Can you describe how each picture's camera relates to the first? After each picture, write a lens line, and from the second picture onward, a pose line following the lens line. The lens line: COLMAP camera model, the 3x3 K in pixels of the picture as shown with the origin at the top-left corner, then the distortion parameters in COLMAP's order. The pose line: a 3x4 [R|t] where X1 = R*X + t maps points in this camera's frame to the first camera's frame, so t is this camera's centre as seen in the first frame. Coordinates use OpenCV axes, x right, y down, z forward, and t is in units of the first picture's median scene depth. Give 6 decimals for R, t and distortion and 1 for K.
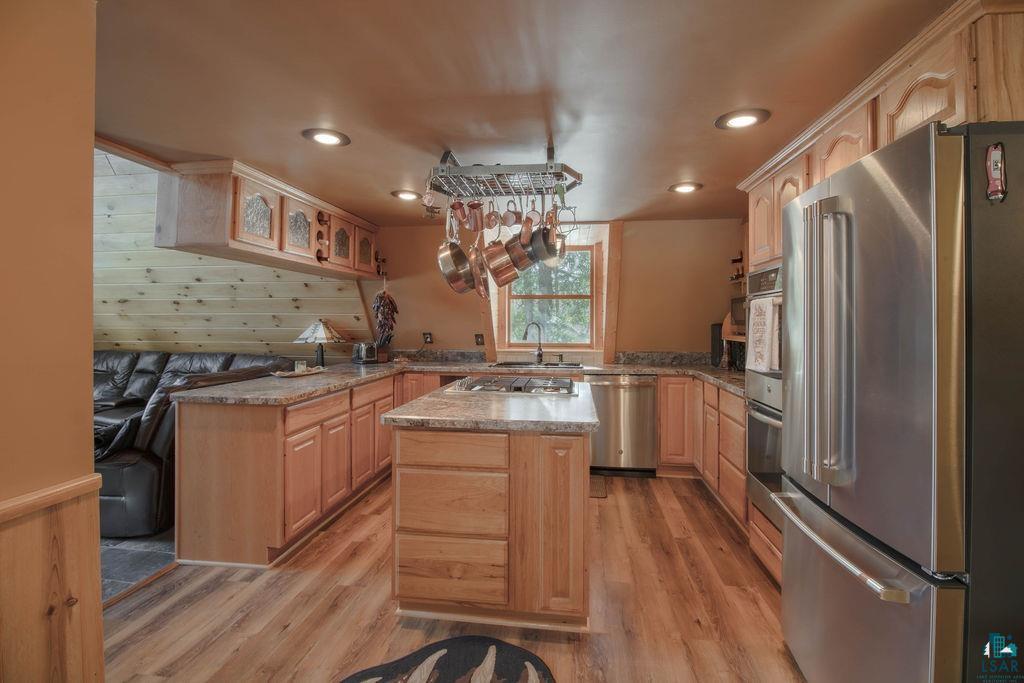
lens RADIAL K [[479.8, 0, 514.7], [0, 479.8, 320.5], [0, 0, 1]] dist [-0.000535, -0.014697]
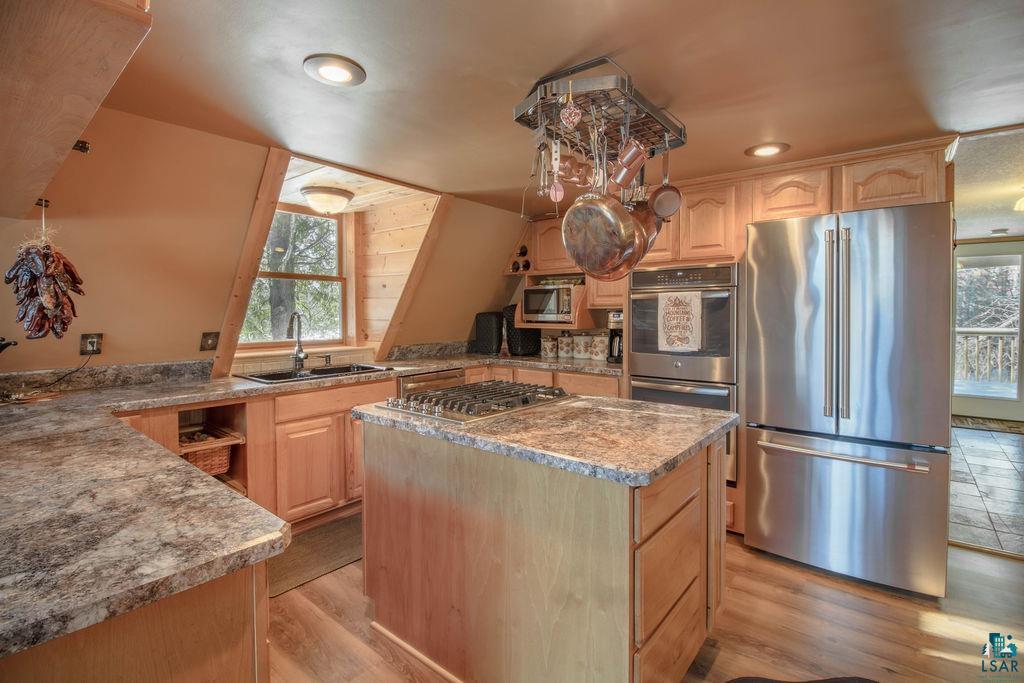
lens RADIAL K [[479.8, 0, 514.7], [0, 479.8, 320.5], [0, 0, 1]] dist [-0.000535, -0.014697]
pose [[0.529985, -0.019790, 0.847776, -0.404665], [-0.001669, 0.999701, 0.024380, -0.001102], [-0.848005, -0.014336, 0.529794, 0.394738]]
